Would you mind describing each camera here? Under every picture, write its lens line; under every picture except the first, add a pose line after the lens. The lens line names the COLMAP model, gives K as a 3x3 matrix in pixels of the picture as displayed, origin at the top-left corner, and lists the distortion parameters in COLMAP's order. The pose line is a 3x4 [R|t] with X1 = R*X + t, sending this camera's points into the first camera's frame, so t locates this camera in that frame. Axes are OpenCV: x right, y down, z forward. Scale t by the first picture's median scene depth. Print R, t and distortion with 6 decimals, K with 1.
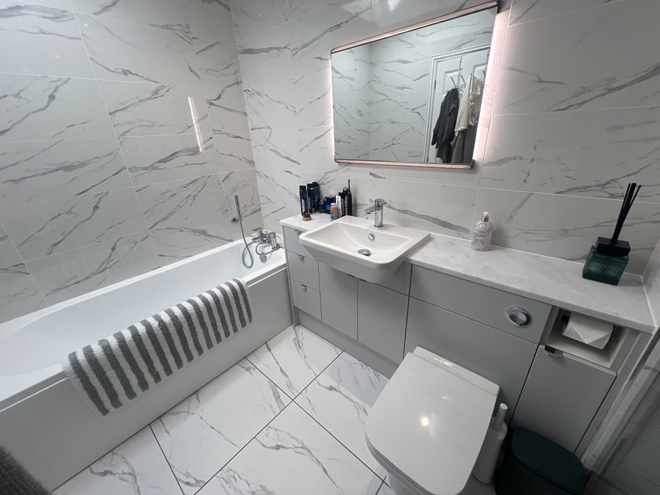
lens RADIAL K [[263.3, 0, 329.2], [0, 263.3, 246.9], [0, 0, 1]] dist [-0.002185, 0.000350]
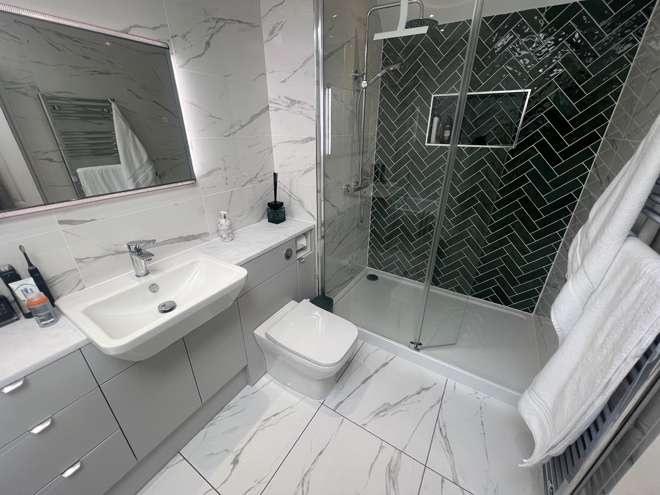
lens RADIAL K [[263.3, 0, 327.7], [0, 263.3, 245.6], [0, 0, 1]] dist [-0.002185, 0.000350]
pose [[-0.159787, -0.364601, 0.917352, -0.848377], [0.407570, 0.822021, 0.397703, -0.345549], [-0.899085, 0.437433, 0.017252, 0.680951]]
